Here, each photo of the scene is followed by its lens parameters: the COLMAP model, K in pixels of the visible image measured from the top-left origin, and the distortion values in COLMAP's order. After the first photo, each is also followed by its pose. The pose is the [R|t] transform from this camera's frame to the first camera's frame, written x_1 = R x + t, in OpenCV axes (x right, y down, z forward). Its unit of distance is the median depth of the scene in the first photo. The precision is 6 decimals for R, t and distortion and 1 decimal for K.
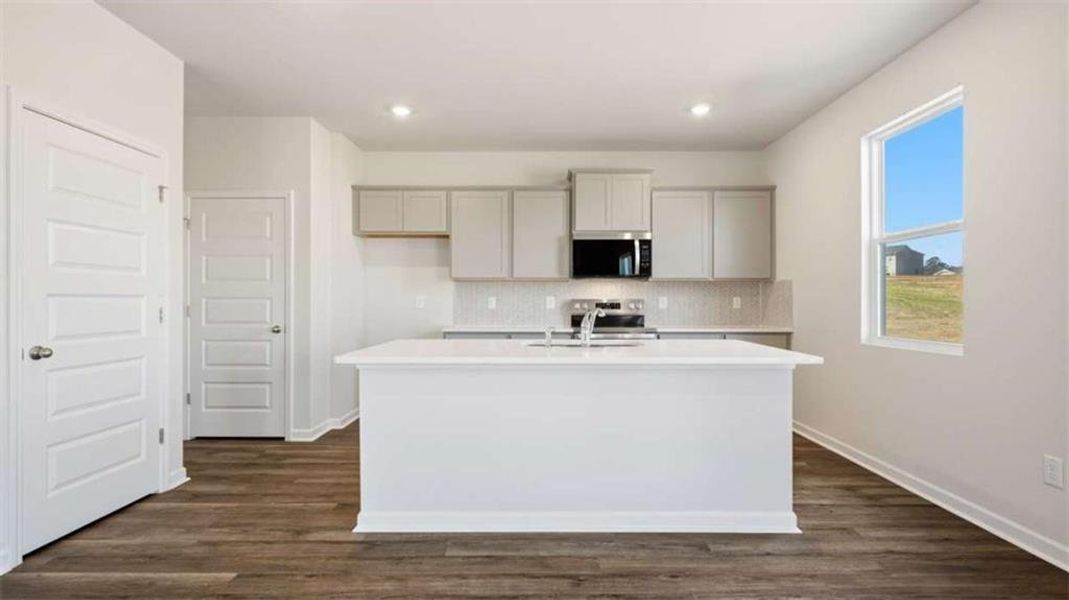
lens RADIAL K [[508.8, 0, 538.7], [0, 508.8, 298.4], [0, 0, 1]] dist [0.011444, 0.000338]
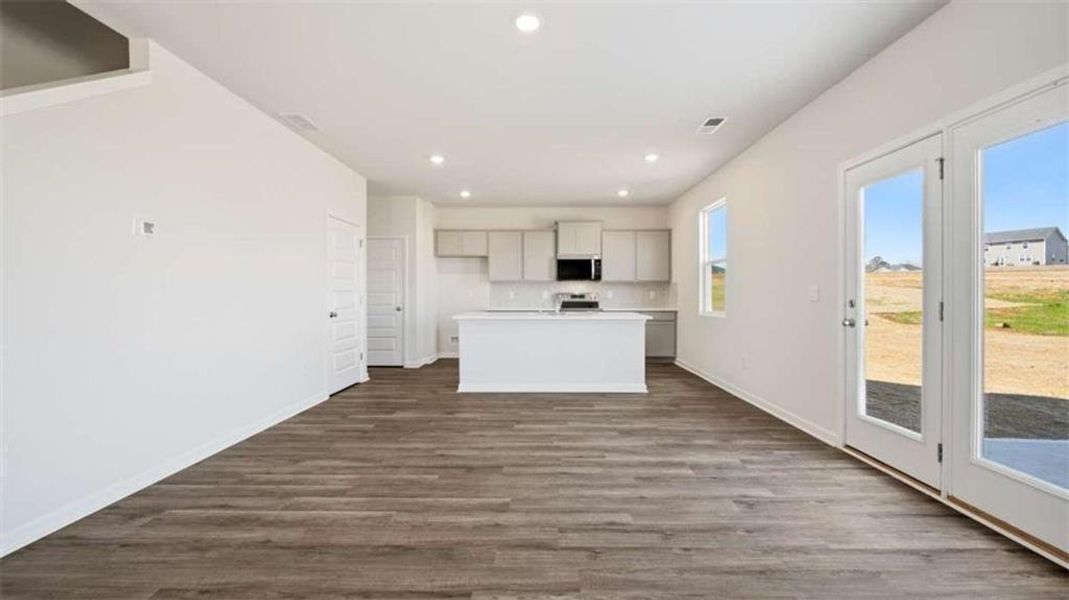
lens RADIAL K [[424.0, 0, 536.4], [0, 424.0, 295.3], [0, 0, 1]] dist [0.000912, -0.000413]
pose [[0.999875, -0.000890, -0.015755, 0.016953], [0.001003, 0.999974, 0.007138, -0.000098], [0.015748, -0.007153, 0.999850, -0.486823]]
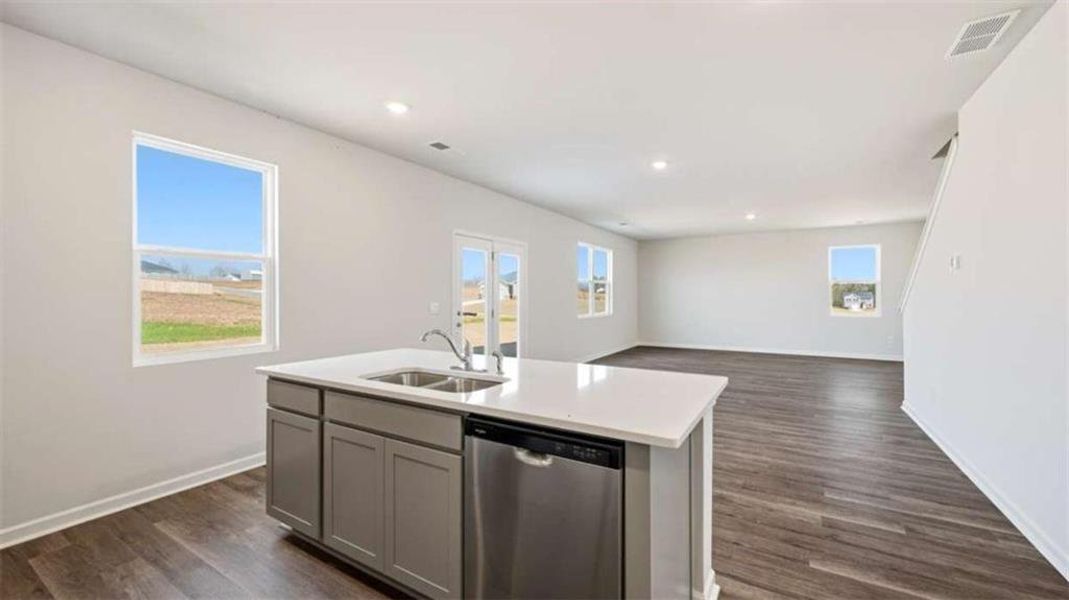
lens RADIAL K [[424.0, 0, 560.5], [0, 424.0, 295.2], [0, 0, 1]] dist [0.000912, -0.000413]
pose [[-0.863212, -0.001453, 0.504839, -0.271015], [-0.001545, 0.999999, 0.000235, -0.033830], [-0.504839, -0.000577, -0.863213, 0.930557]]
